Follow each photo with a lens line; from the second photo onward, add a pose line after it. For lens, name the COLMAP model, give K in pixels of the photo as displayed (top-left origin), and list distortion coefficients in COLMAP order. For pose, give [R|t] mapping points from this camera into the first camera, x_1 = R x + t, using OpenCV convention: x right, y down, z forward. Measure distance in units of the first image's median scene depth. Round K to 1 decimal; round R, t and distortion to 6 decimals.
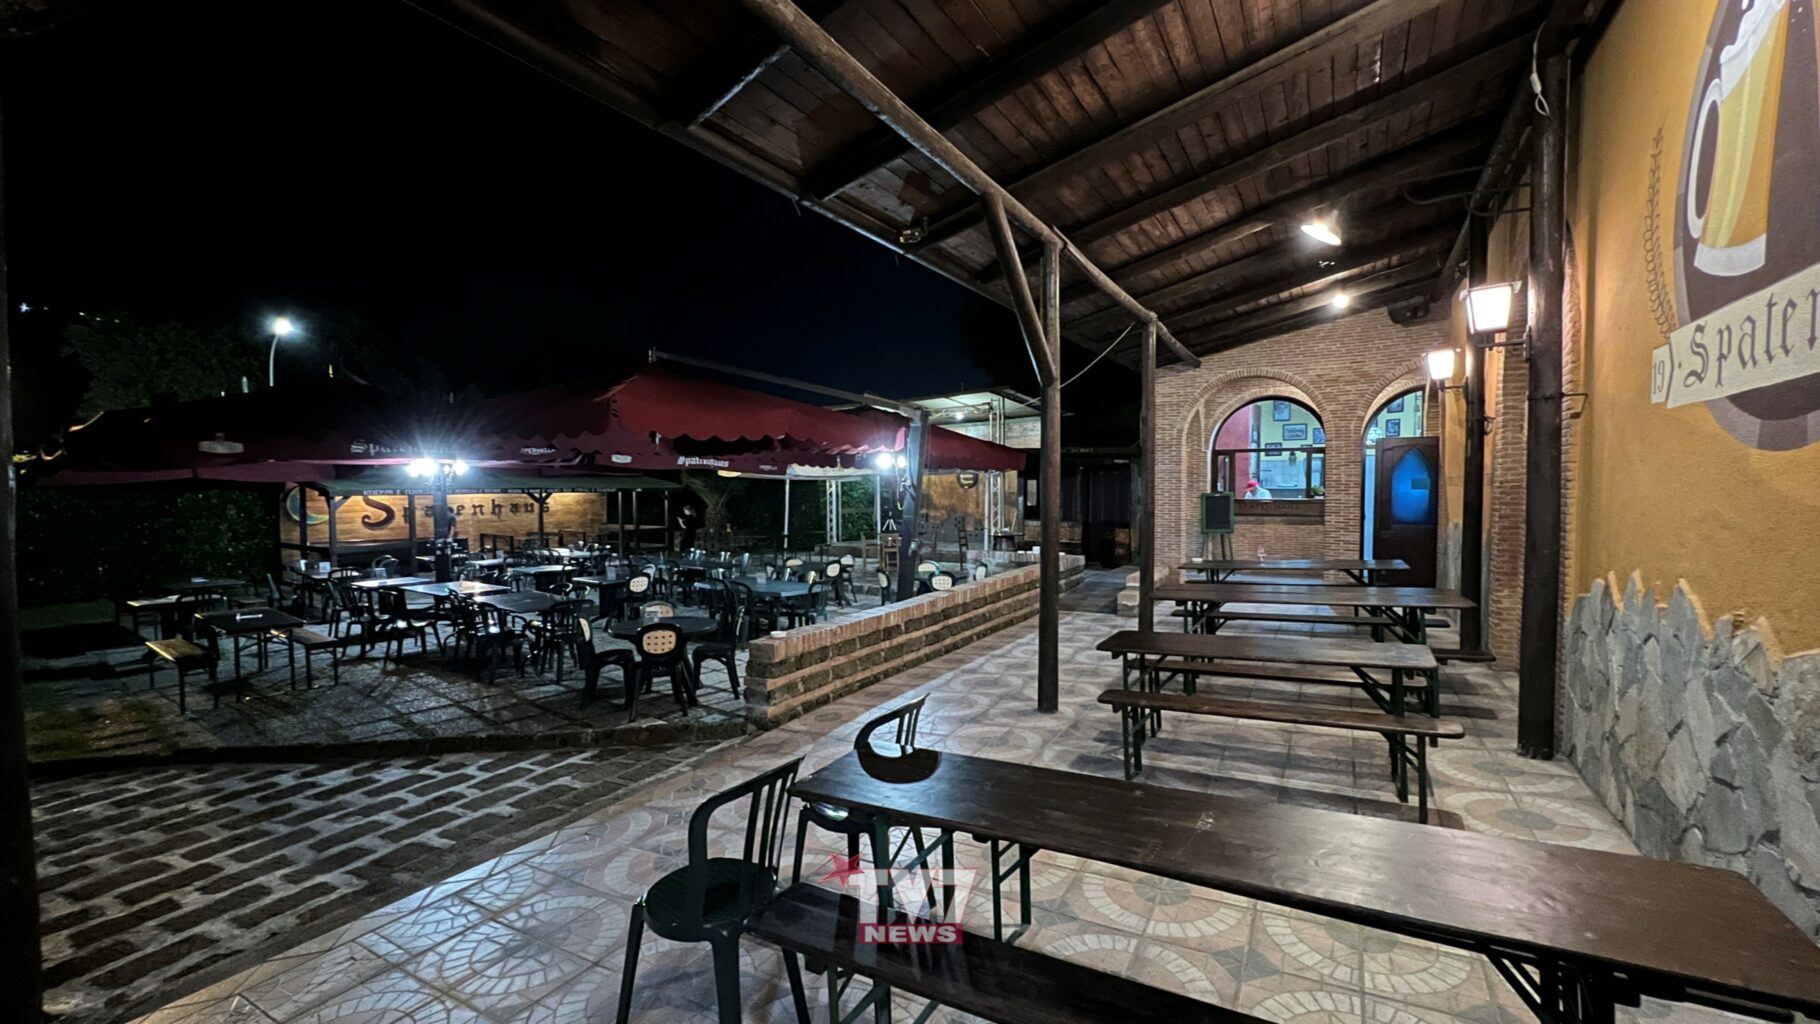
lens RADIAL K [[721.2, 0, 910.0], [0, 721.2, 512.0], [0, 0, 1]] dist [0.010233, 0.000134]
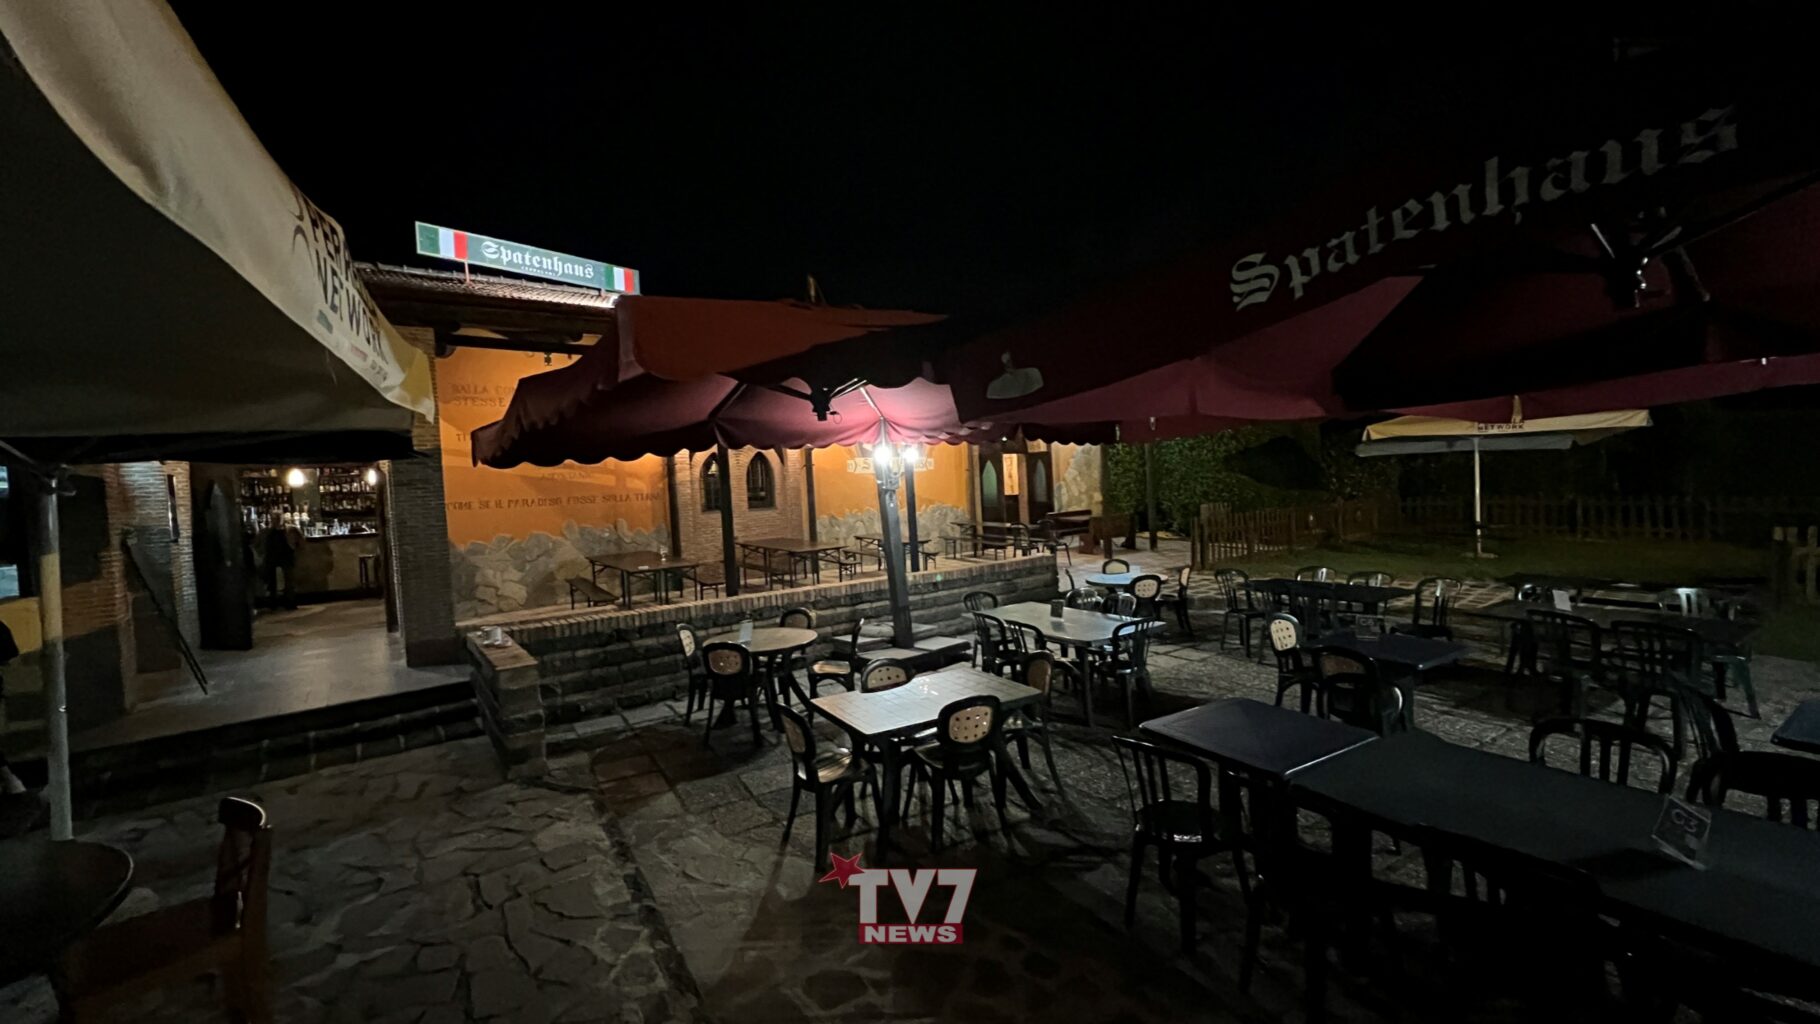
lens RADIAL K [[725.8, 0, 911.8], [0, 725.8, 513.7], [0, 0, 1]] dist [-0.002820, 0.000632]
pose [[-0.930606, 0.046547, 0.363050, -0.802116], [0.074240, 0.995268, 0.062694, -0.114920], [-0.358414, 0.085296, -0.929658, 4.128190]]
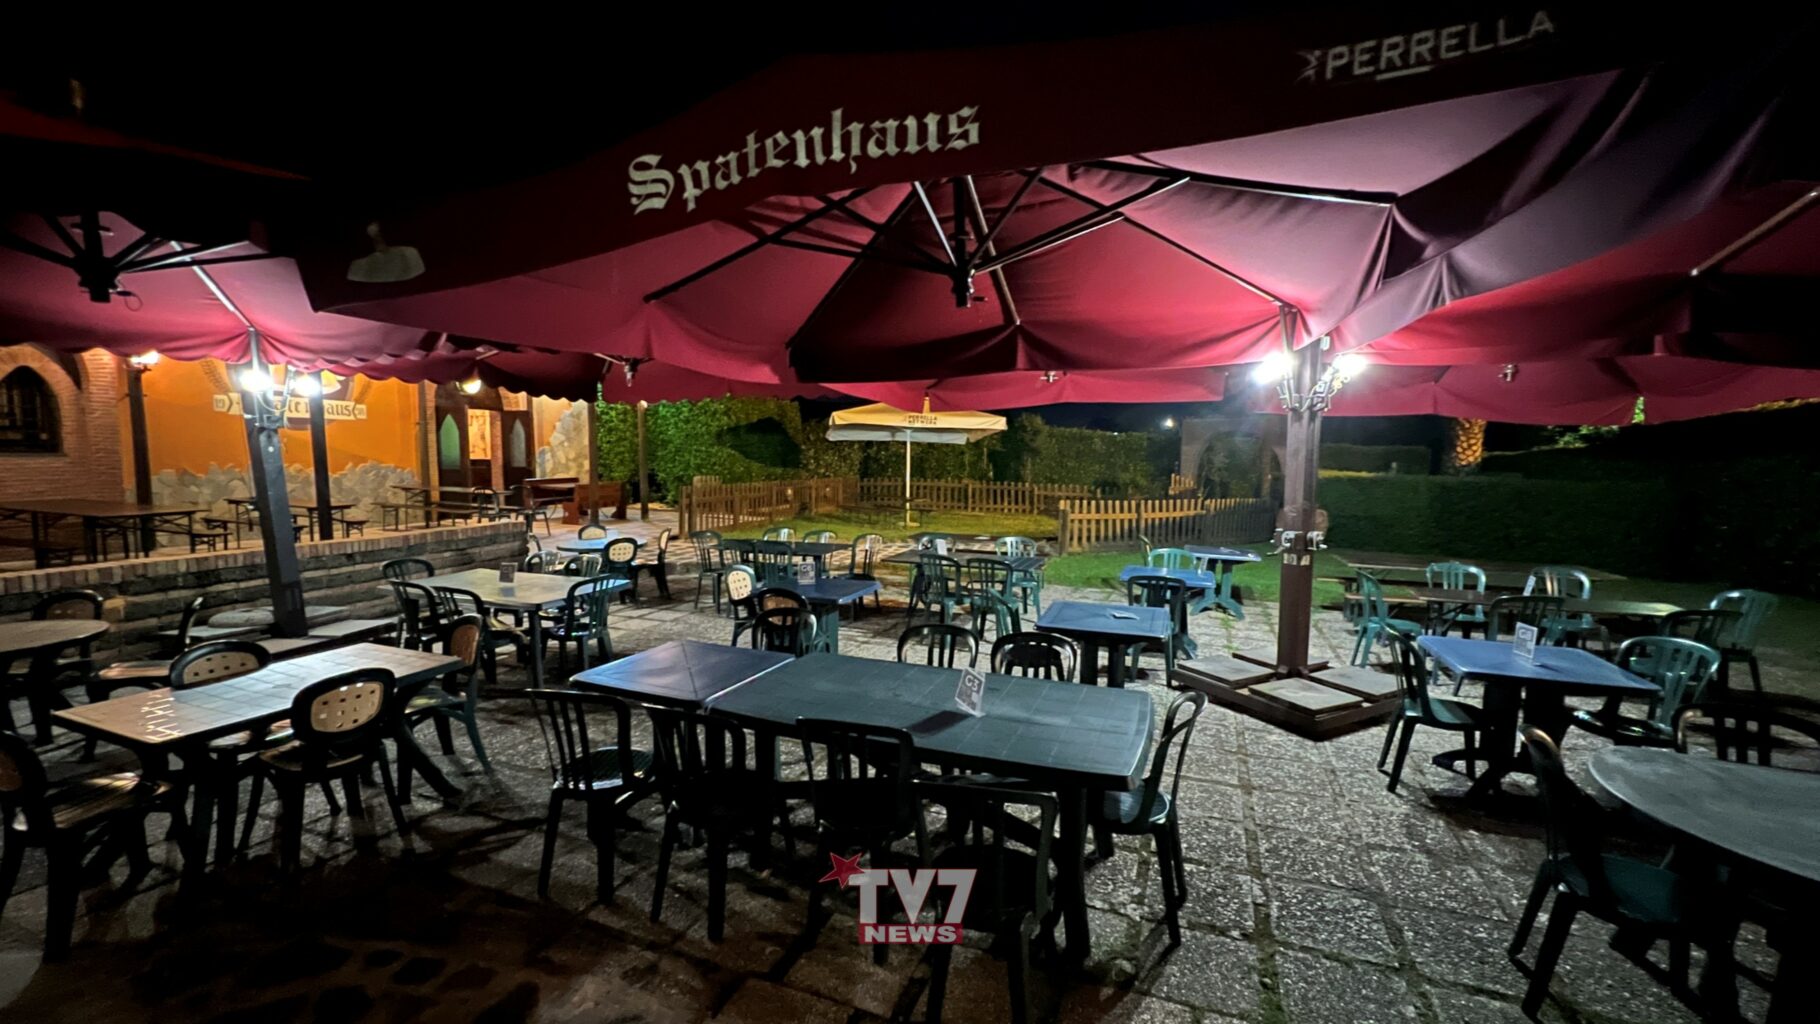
lens RADIAL K [[725.8, 0, 911.8], [0, 725.8, 513.7], [0, 0, 1]] dist [-0.002820, 0.000632]
pose [[-0.960232, 0.029024, -0.277692, -0.879103], [-0.003440, 0.993277, 0.115714, -0.060928], [0.279184, 0.112067, -0.953676, 4.096528]]
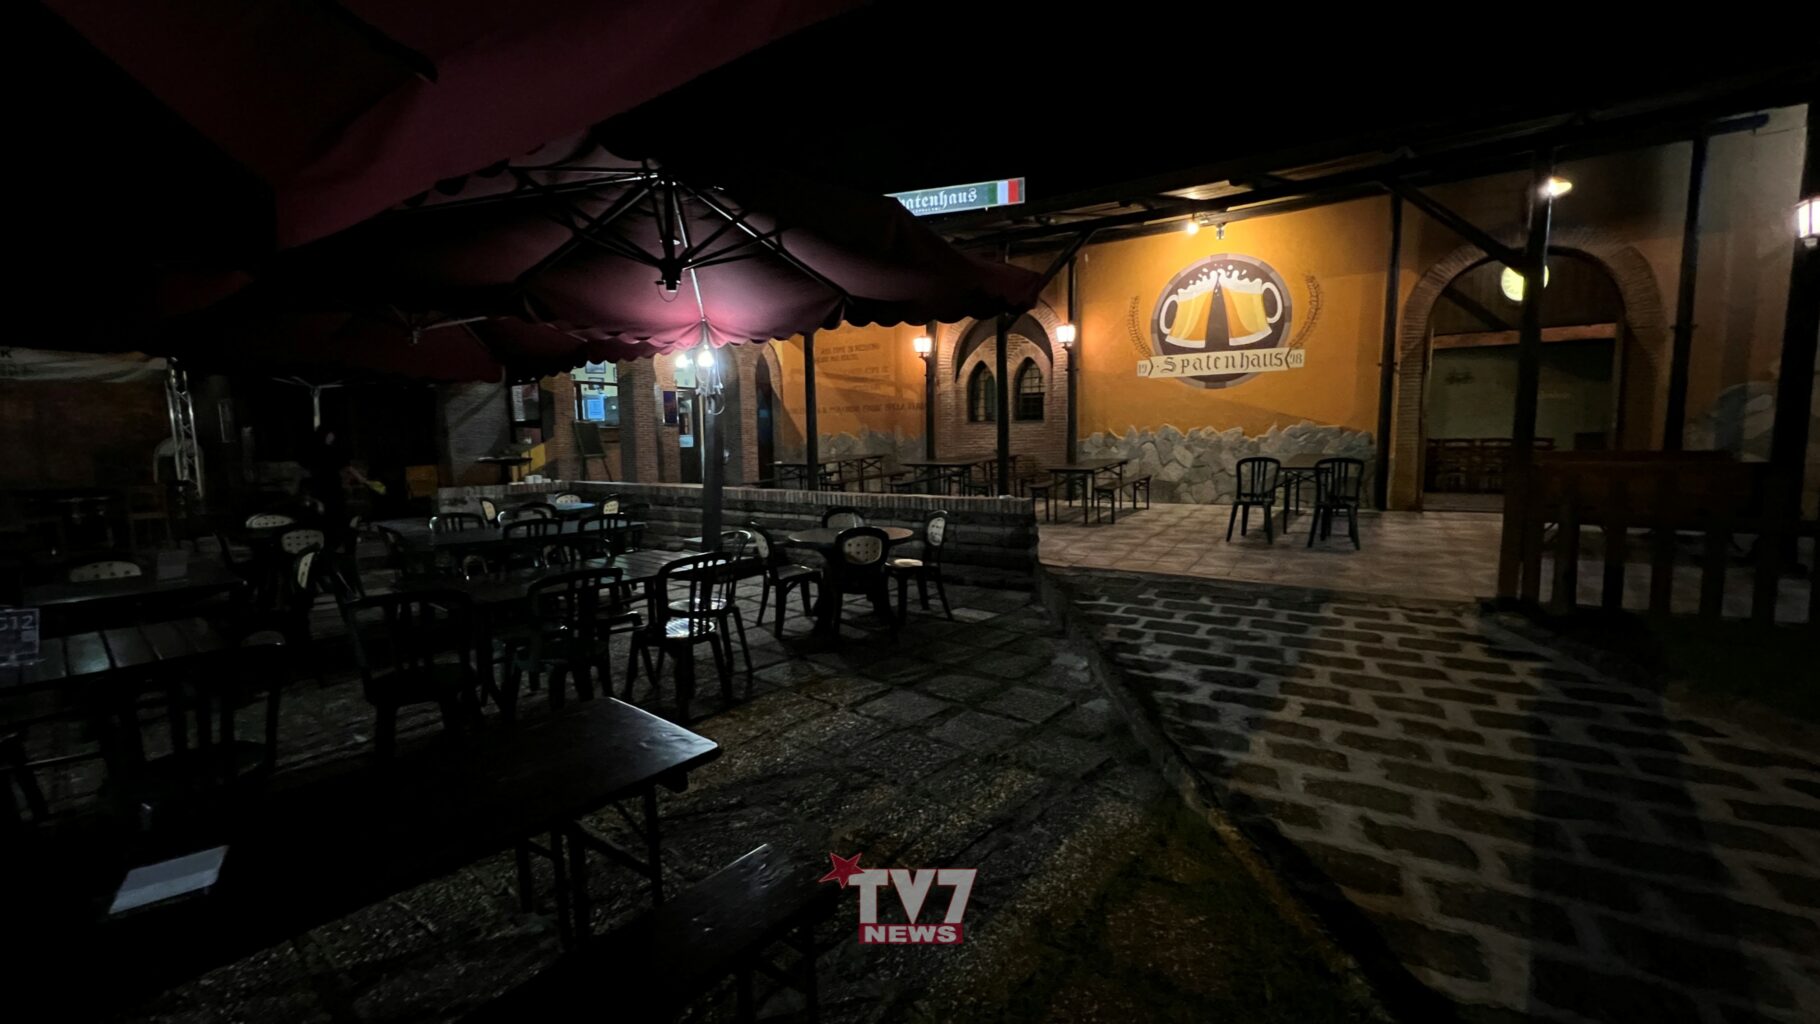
lens RADIAL K [[725.8, 0, 911.8], [0, 725.8, 513.7], [0, 0, 1]] dist [-0.002820, 0.000632]
pose [[0.035893, -0.091778, 0.995132, -2.034550], [0.046833, 0.994834, 0.090061, 0.114053], [-0.998258, 0.043372, 0.040006, 1.589751]]
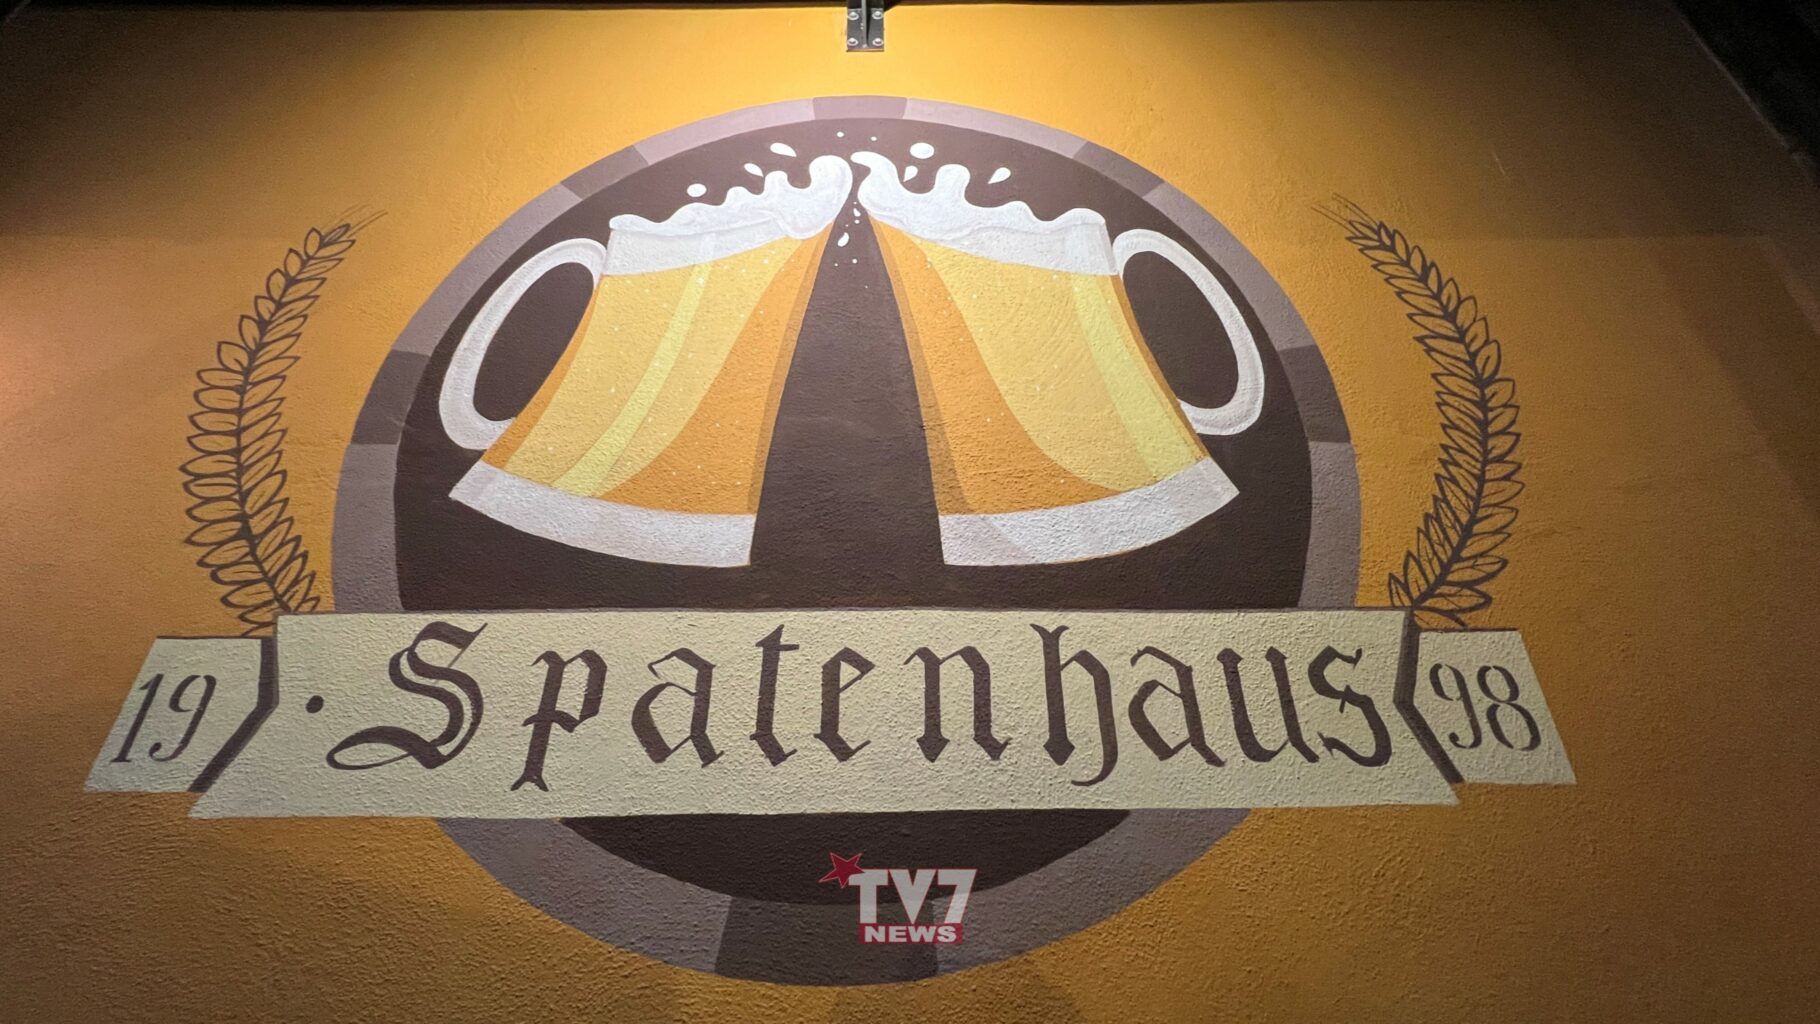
lens RADIAL K [[725.8, 0, 911.8], [0, 725.8, 513.7], [0, 0, 1]] dist [-0.002820, 0.000632]
pose [[-0.518213, 0.402313, 0.754718, 0.415133], [0.041865, 0.893327, -0.447454, -0.078936], [-0.854226, -0.200280, -0.479776, 0.695528]]
